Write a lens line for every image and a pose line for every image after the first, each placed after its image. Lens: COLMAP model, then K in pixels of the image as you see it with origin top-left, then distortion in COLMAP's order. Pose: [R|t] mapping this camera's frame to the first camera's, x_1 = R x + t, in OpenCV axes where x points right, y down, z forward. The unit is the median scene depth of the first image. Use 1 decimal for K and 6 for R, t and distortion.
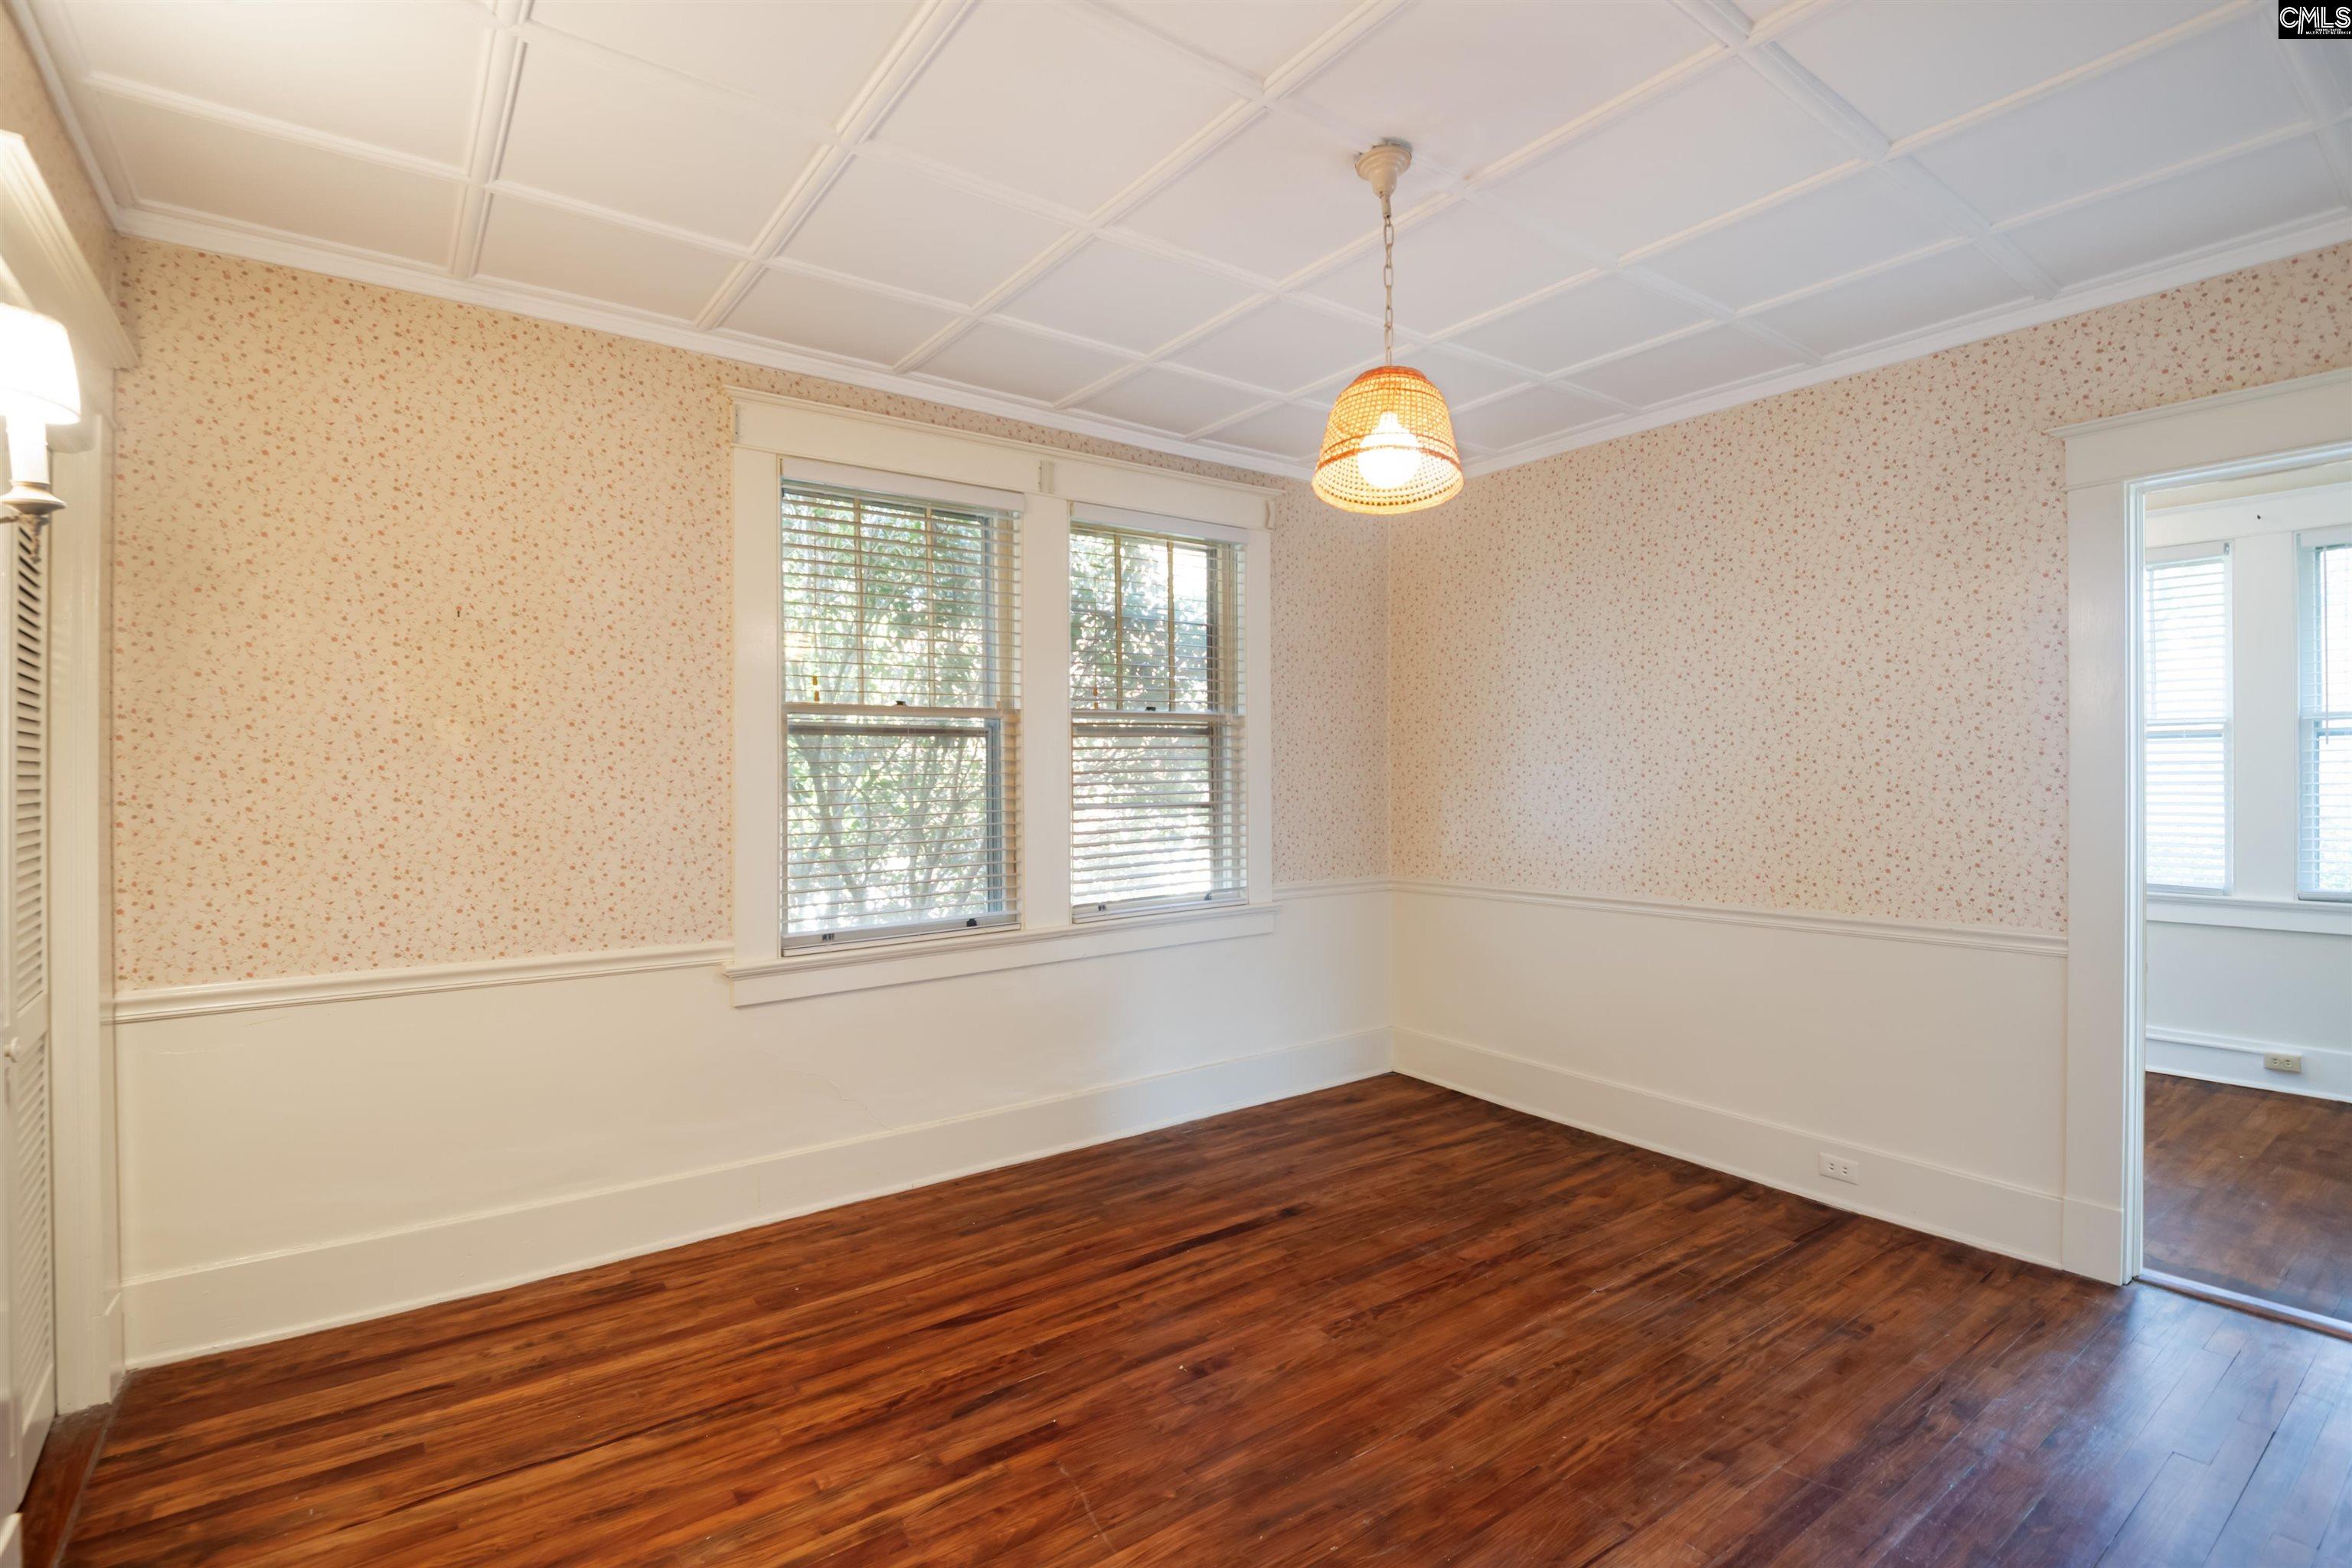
lens RADIAL K [[1103.3, 0, 1174.5], [0, 1103.3, 778.9], [0, 0, 1]] dist [-0.003833, -0.000483]
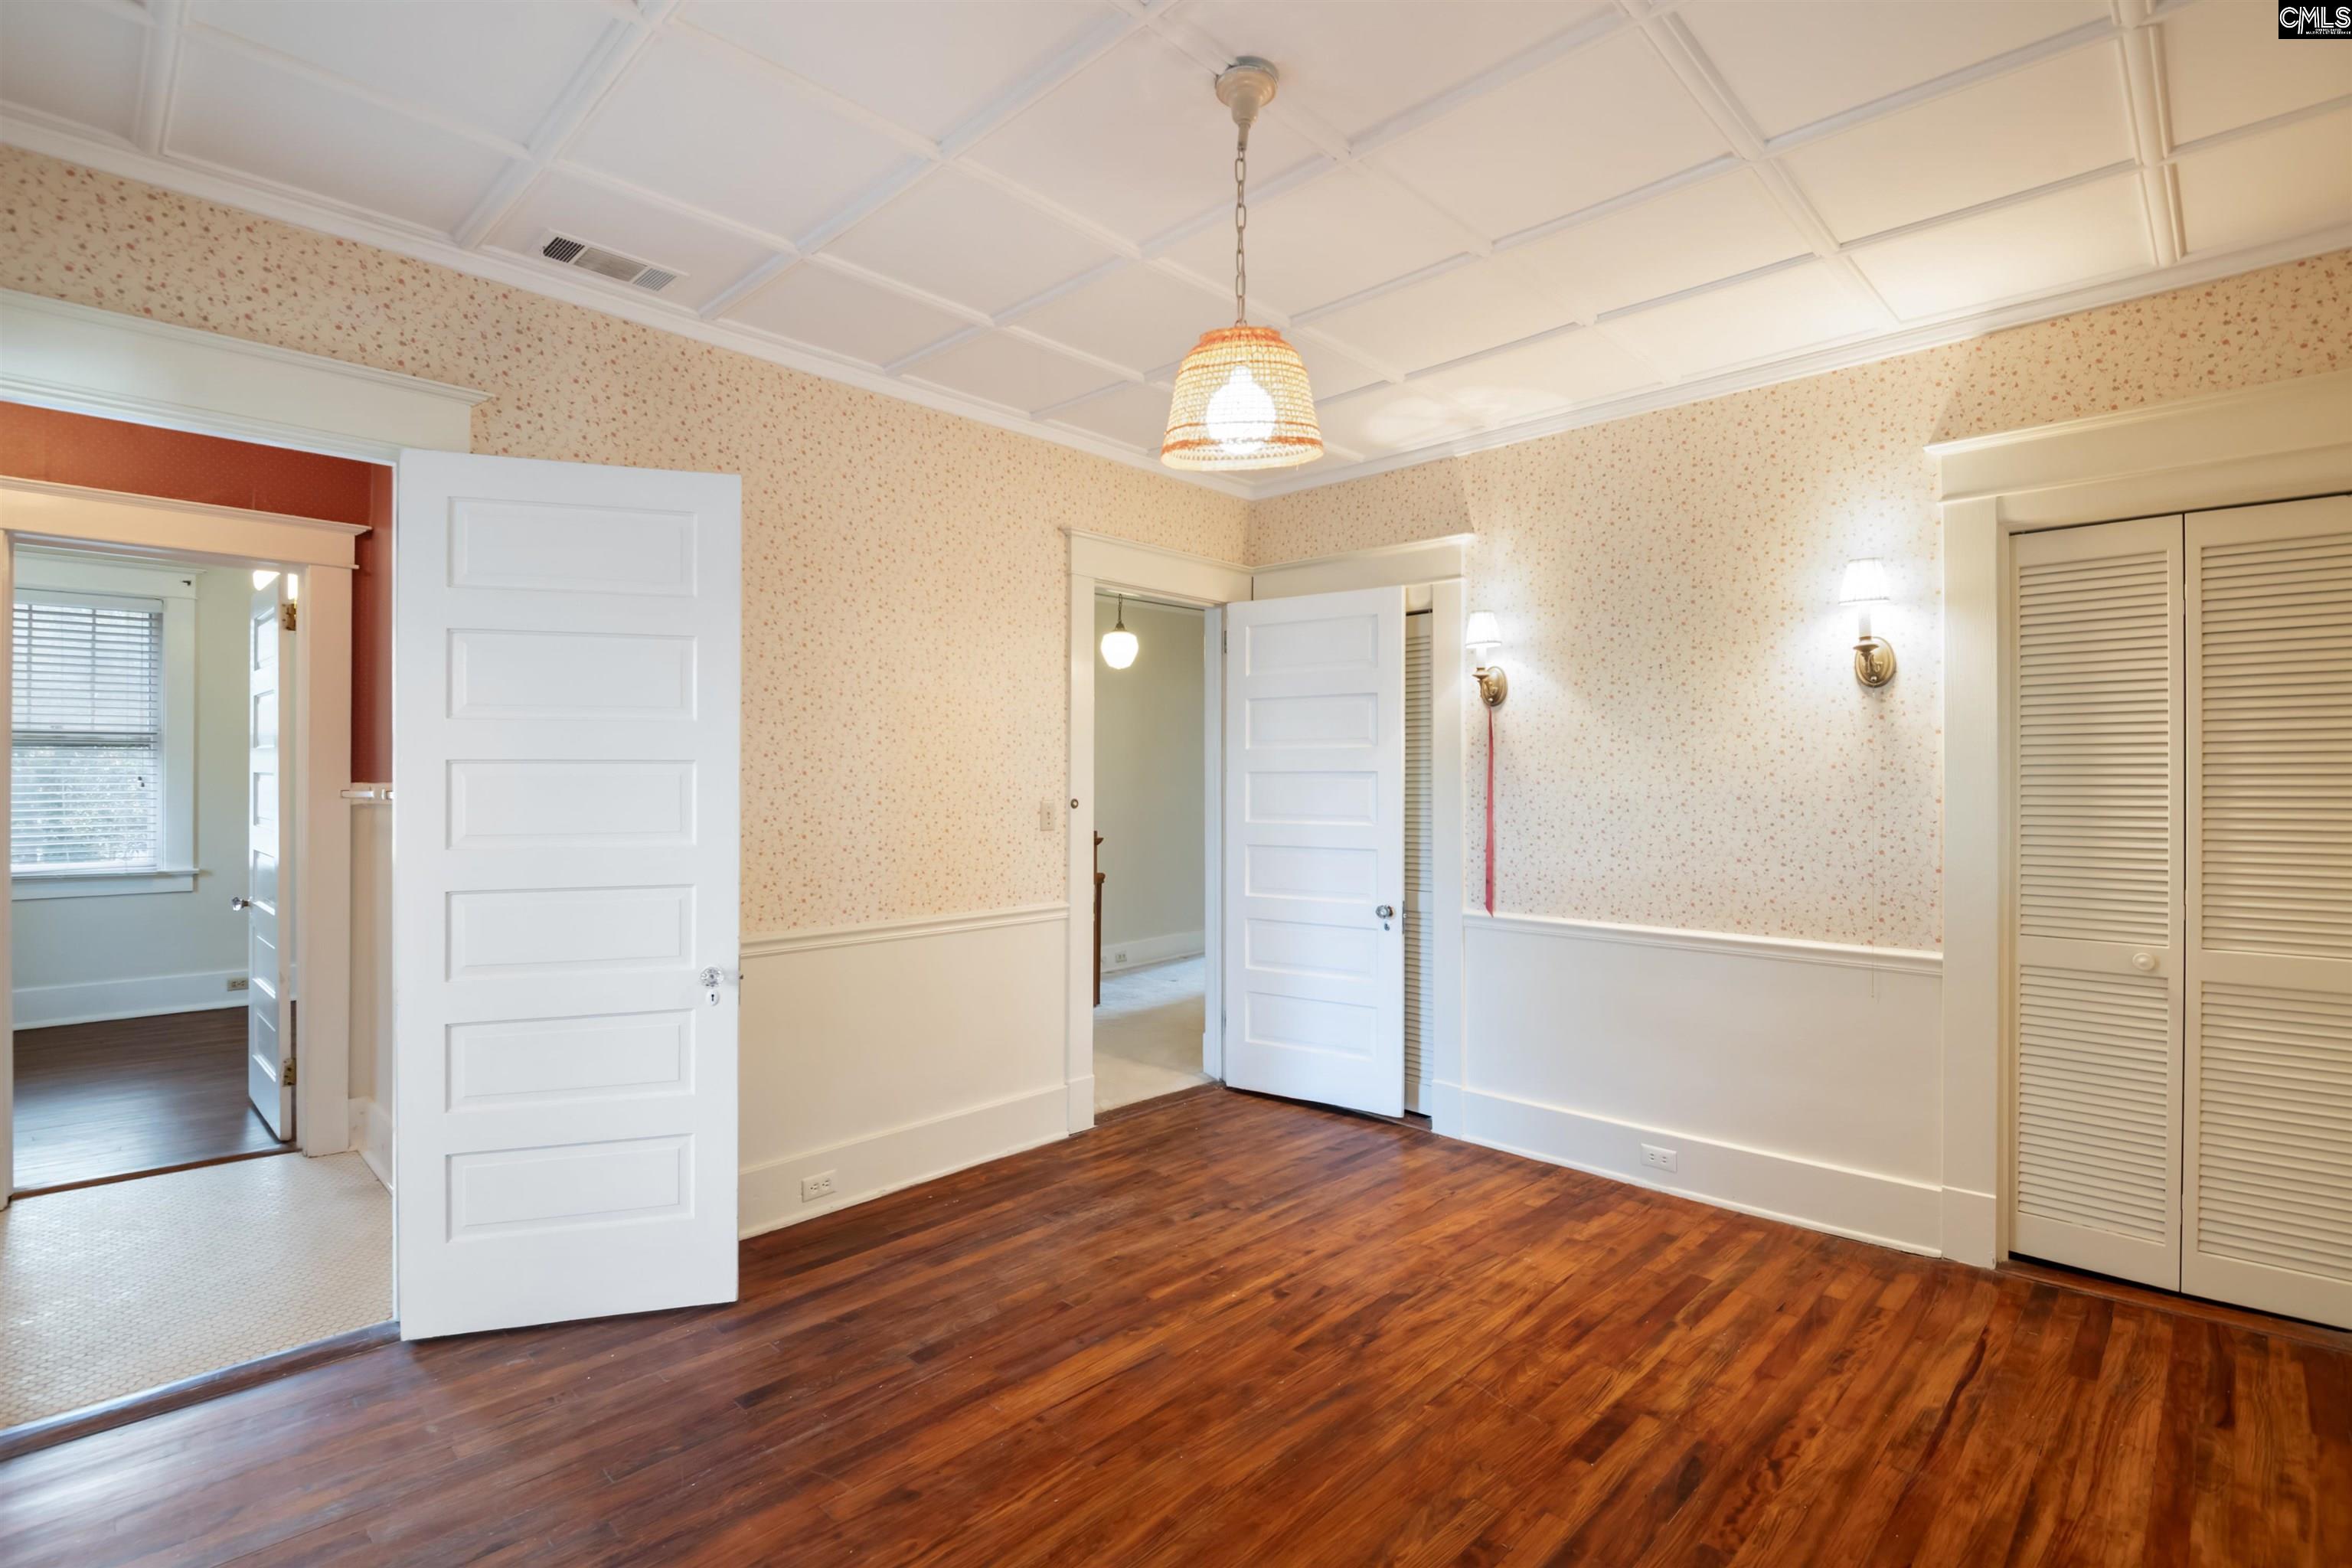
lens RADIAL K [[1103.3, 0, 1177.6], [0, 1103.3, 781.4], [0, 0, 1]] dist [-0.003833, -0.000483]
pose [[-0.987096, 0.000737, -0.160130, 0.413783], [0.000567, 0.999999, 0.001107, -0.001716], [0.160130, 0.001002, -0.987095, 1.983539]]
